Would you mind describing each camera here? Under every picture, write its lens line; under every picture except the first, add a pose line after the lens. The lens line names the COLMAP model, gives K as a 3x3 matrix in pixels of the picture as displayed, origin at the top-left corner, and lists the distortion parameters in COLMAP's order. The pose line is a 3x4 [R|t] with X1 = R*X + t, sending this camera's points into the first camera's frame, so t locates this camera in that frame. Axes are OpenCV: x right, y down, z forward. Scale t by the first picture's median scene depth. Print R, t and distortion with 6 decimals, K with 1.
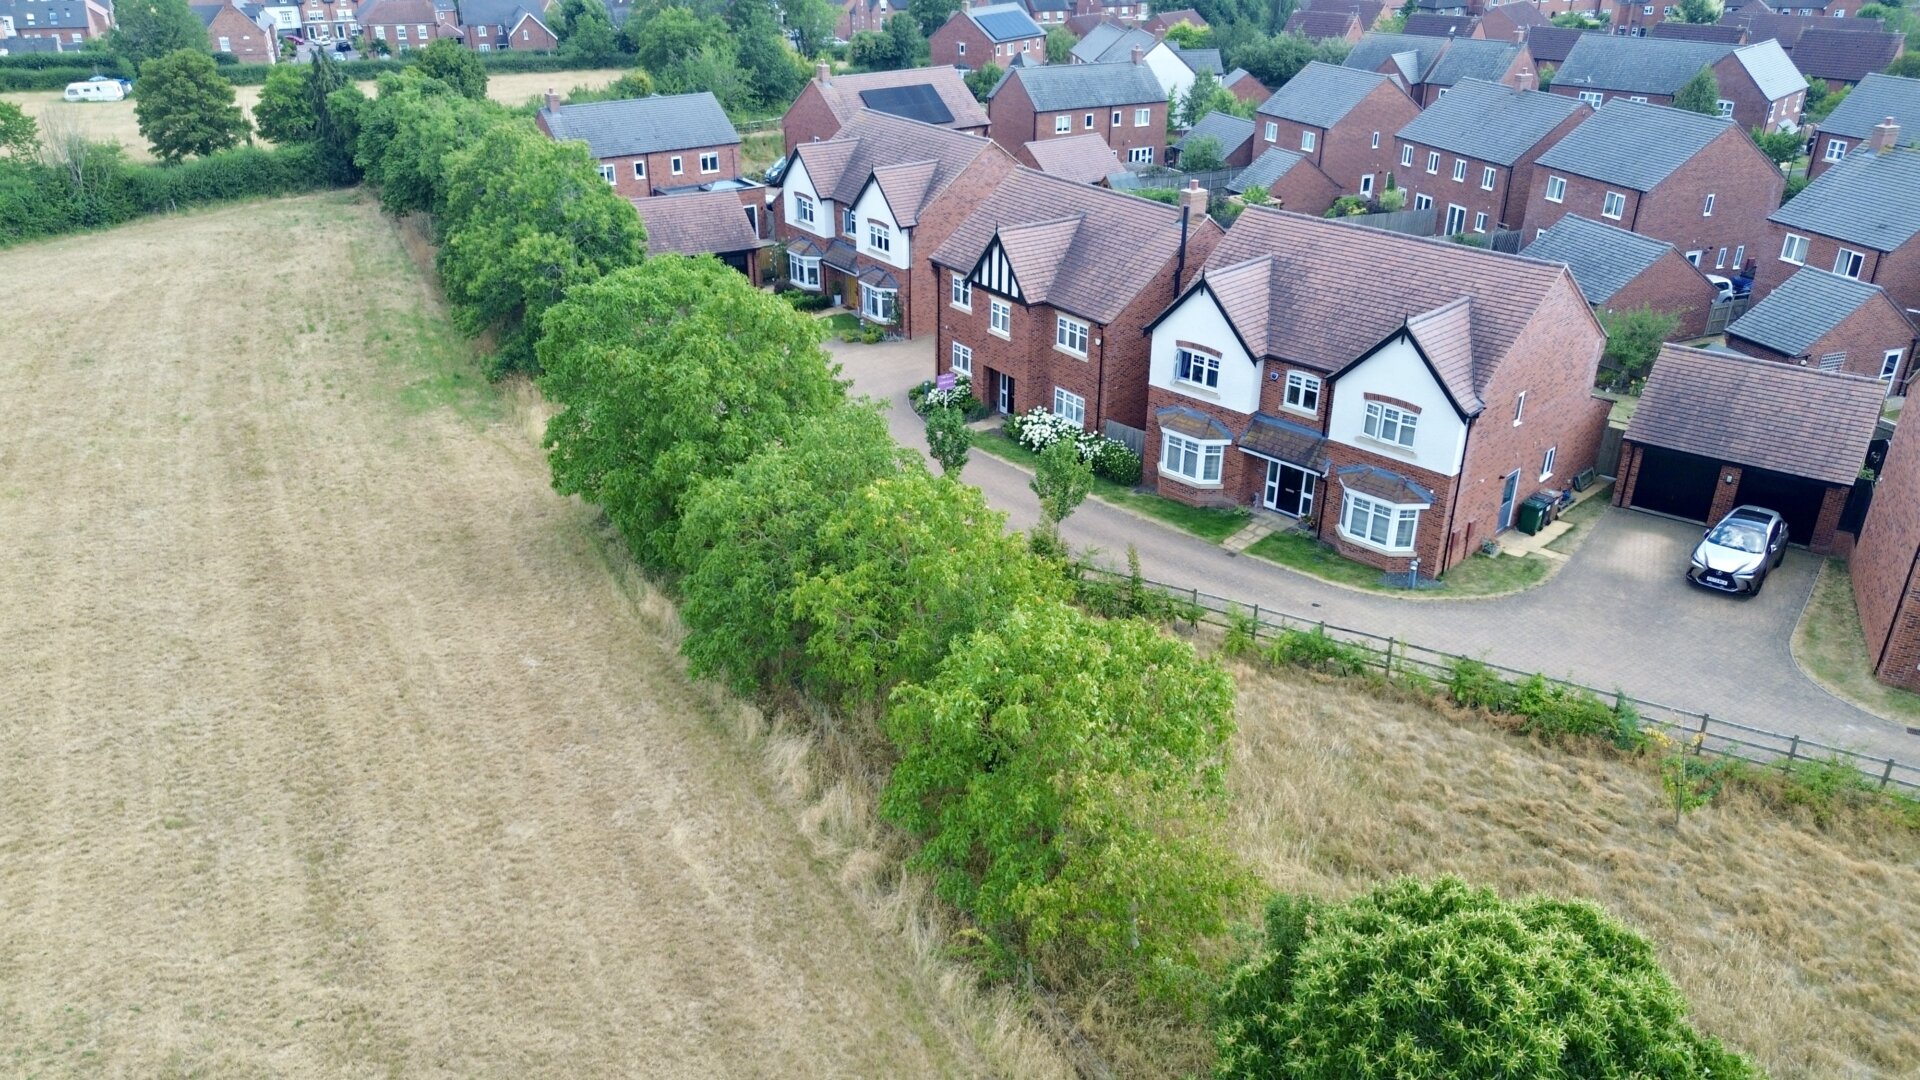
lens RADIAL K [[1420.1, 0, 960.0], [0, 1420.1, 540.0], [0, 0, 1]] dist [0.069902, -0.003042]
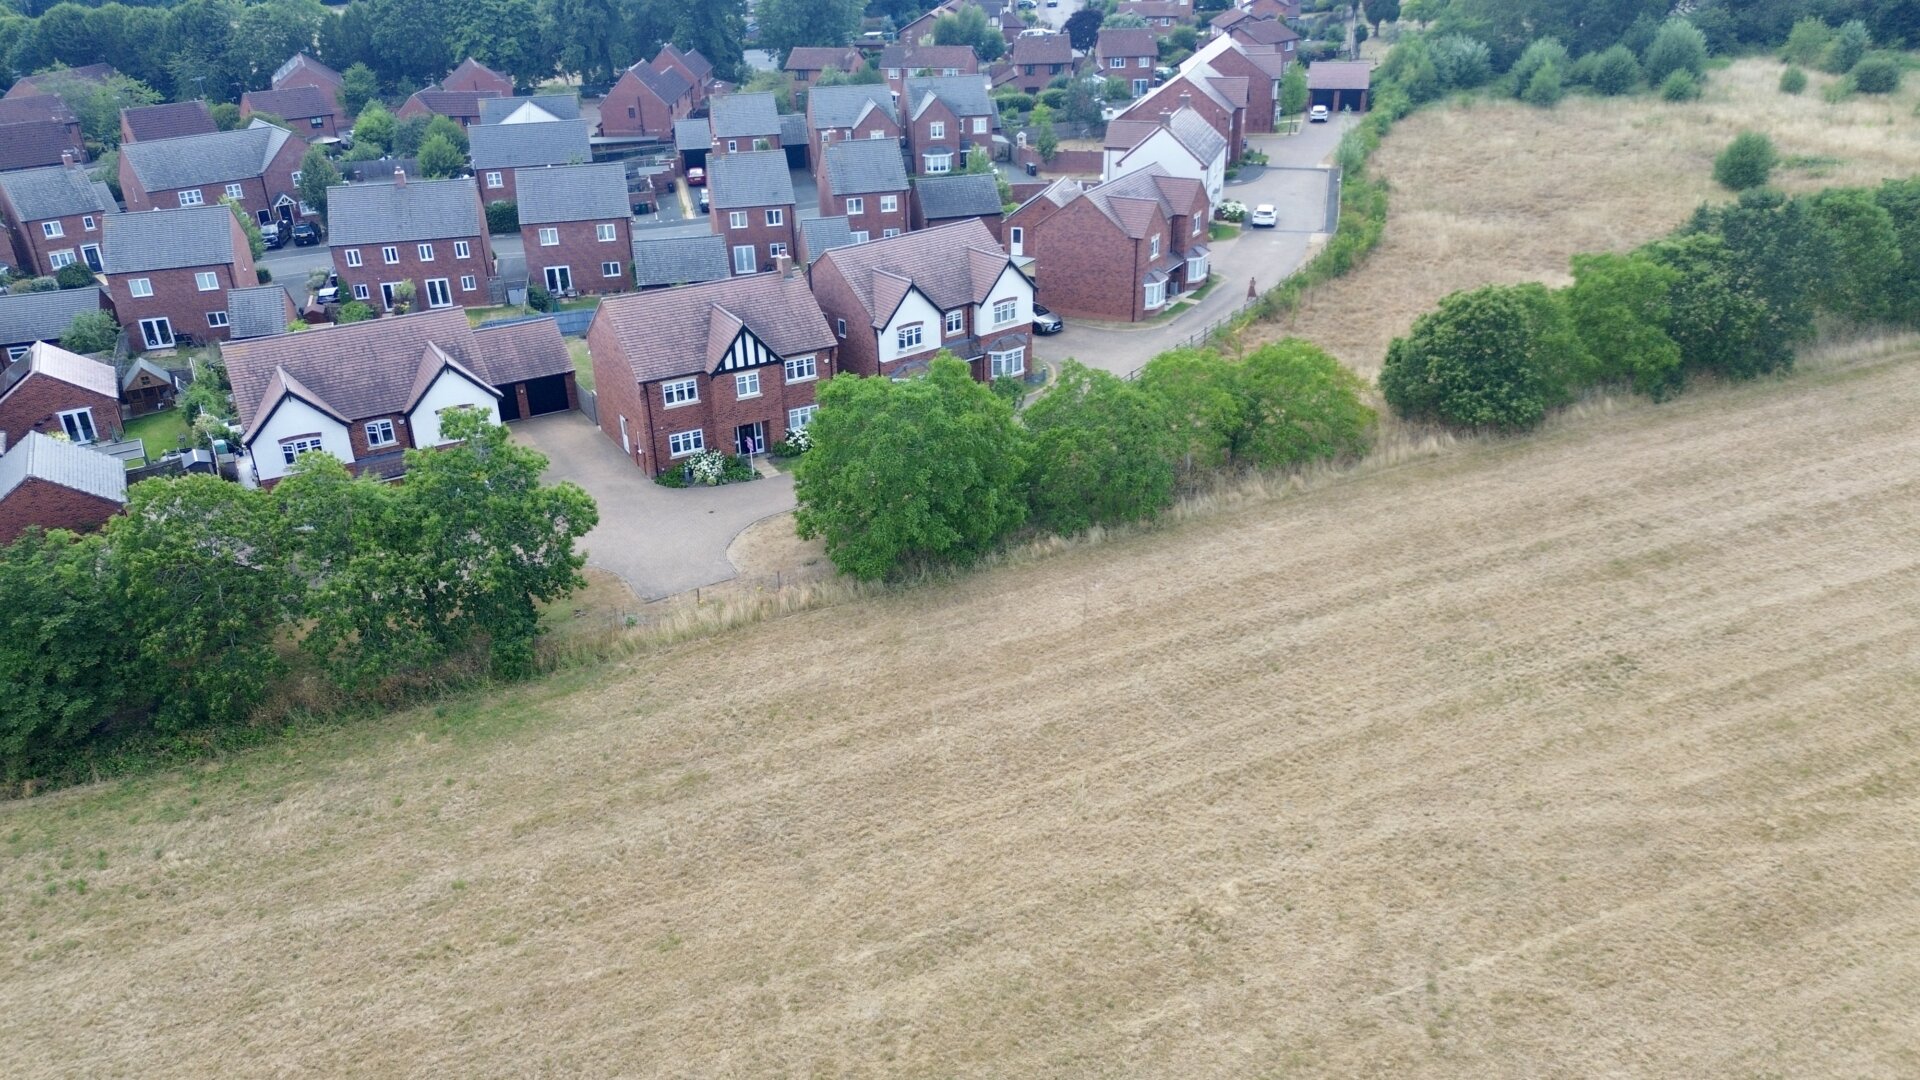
lens RADIAL K [[1420.1, 0, 960.0], [0, 1420.1, 540.0], [0, 0, 1]] dist [0.069902, -0.003042]
pose [[0.094910, -0.440737, 0.892605, -1.258362], [0.451735, 0.818086, 0.355909, -0.438364], [-0.887089, 0.369441, 0.276741, 0.519165]]
